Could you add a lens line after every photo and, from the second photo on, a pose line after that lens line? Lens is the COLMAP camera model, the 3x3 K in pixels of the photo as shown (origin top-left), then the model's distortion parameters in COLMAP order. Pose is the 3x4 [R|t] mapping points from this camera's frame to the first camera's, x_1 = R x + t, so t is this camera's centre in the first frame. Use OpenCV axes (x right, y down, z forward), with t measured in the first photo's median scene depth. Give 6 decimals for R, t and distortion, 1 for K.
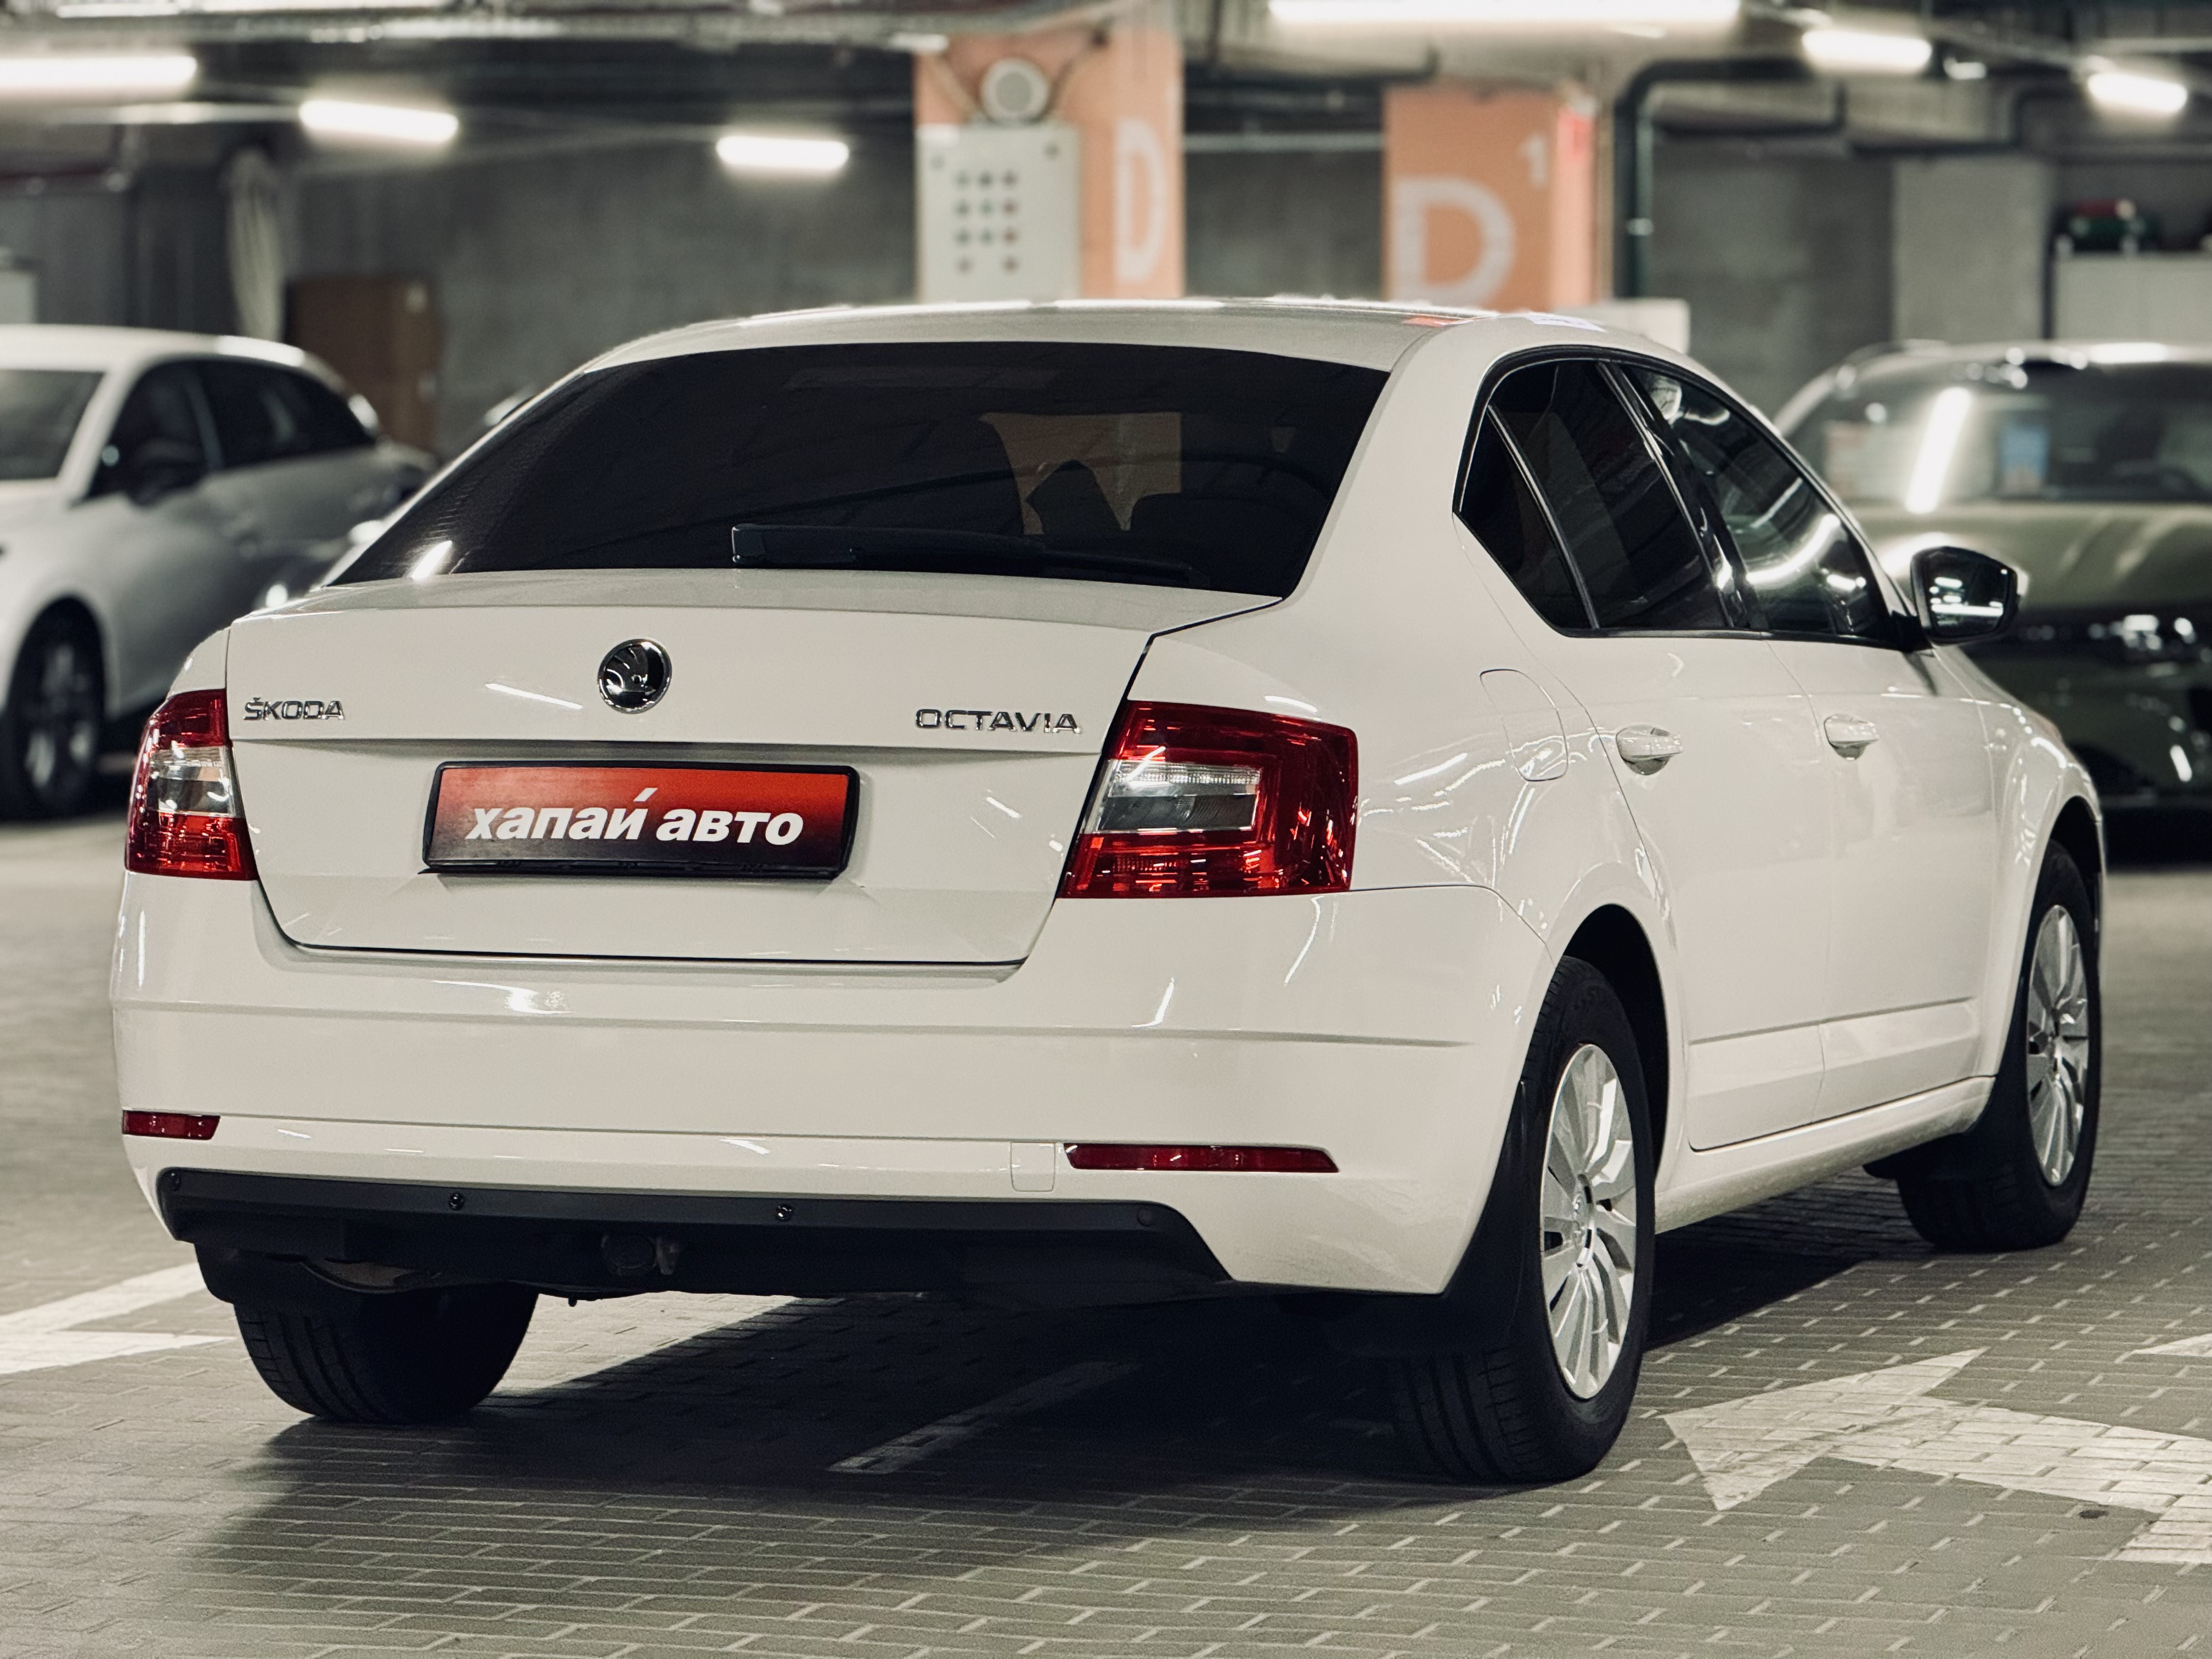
lens RADIAL K [[7751.9, 0, 1106.3], [0, 7751.9, 831.6], [0, 0, 1]] dist [0.255927, 0.000000]
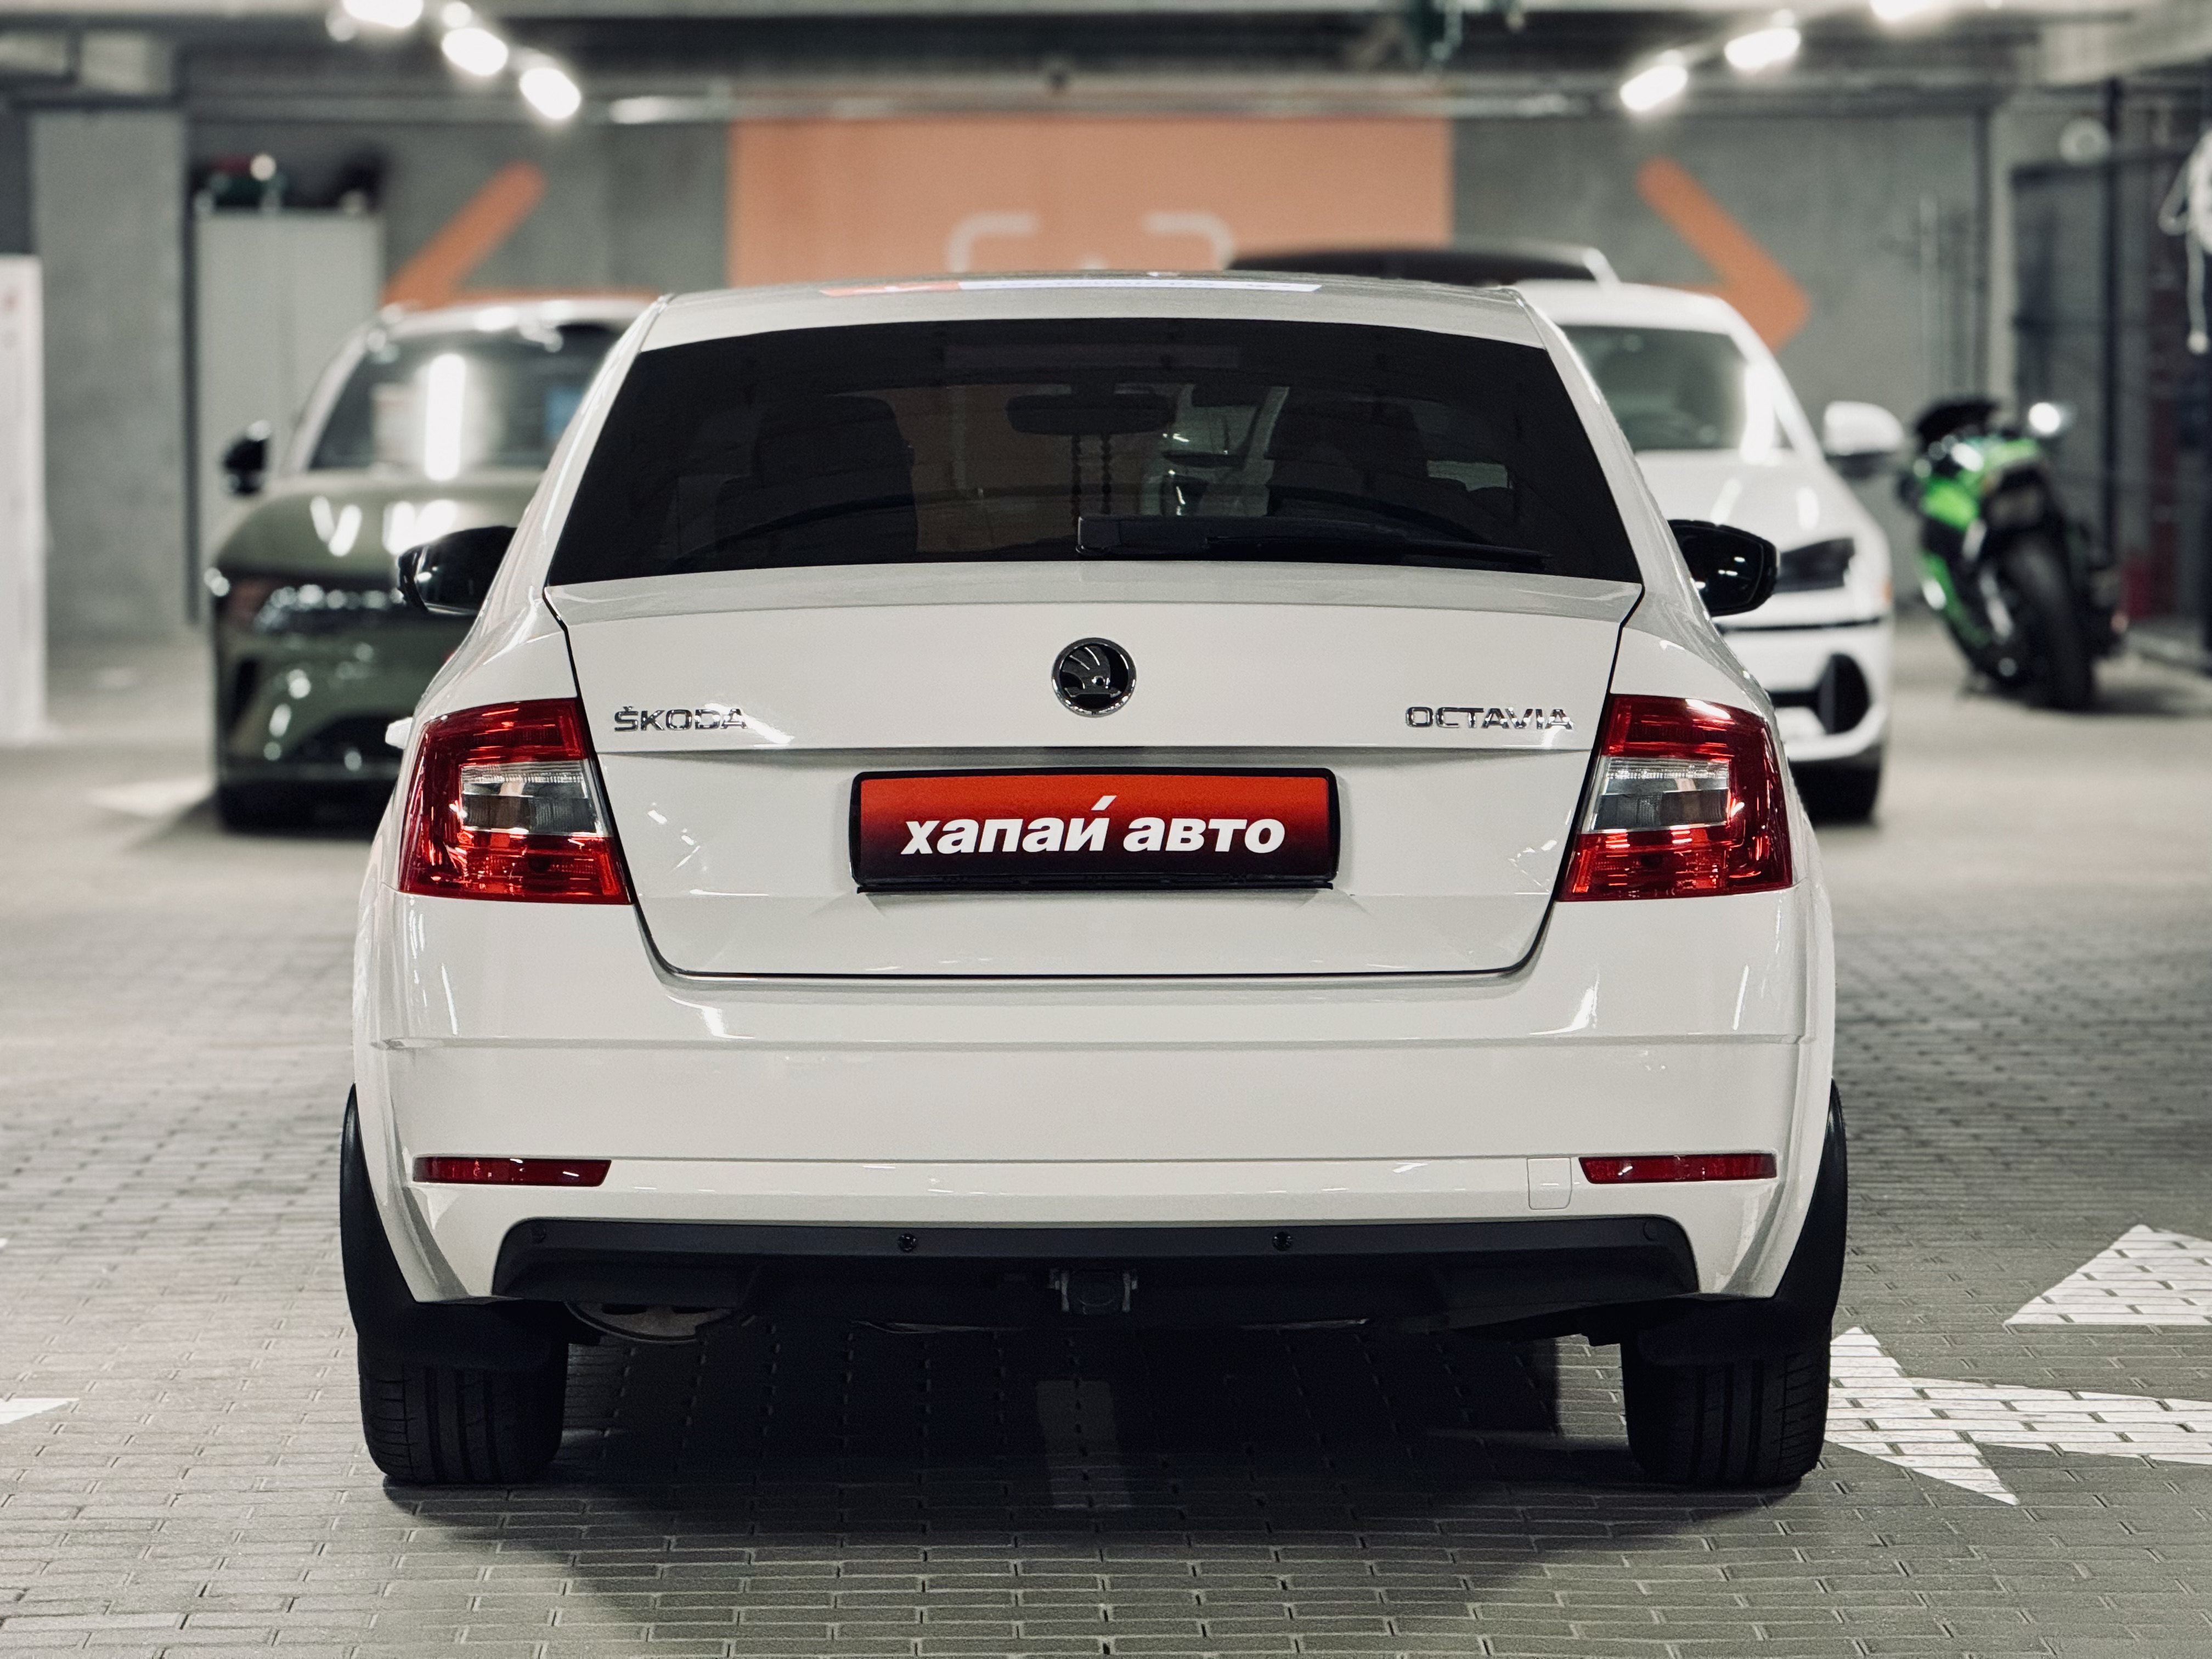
lens RADIAL K [[7751.9, 0, 1106.1], [0, 7751.9, 828.6], [0, 0, 1]] dist [0.255927, 0.000000]
pose [[0.944861, -0.022158, 0.326722, -0.367323], [0.020203, 0.999752, 0.009377, -0.010467], [-0.326849, -0.002259, 0.945074, 0.110672]]
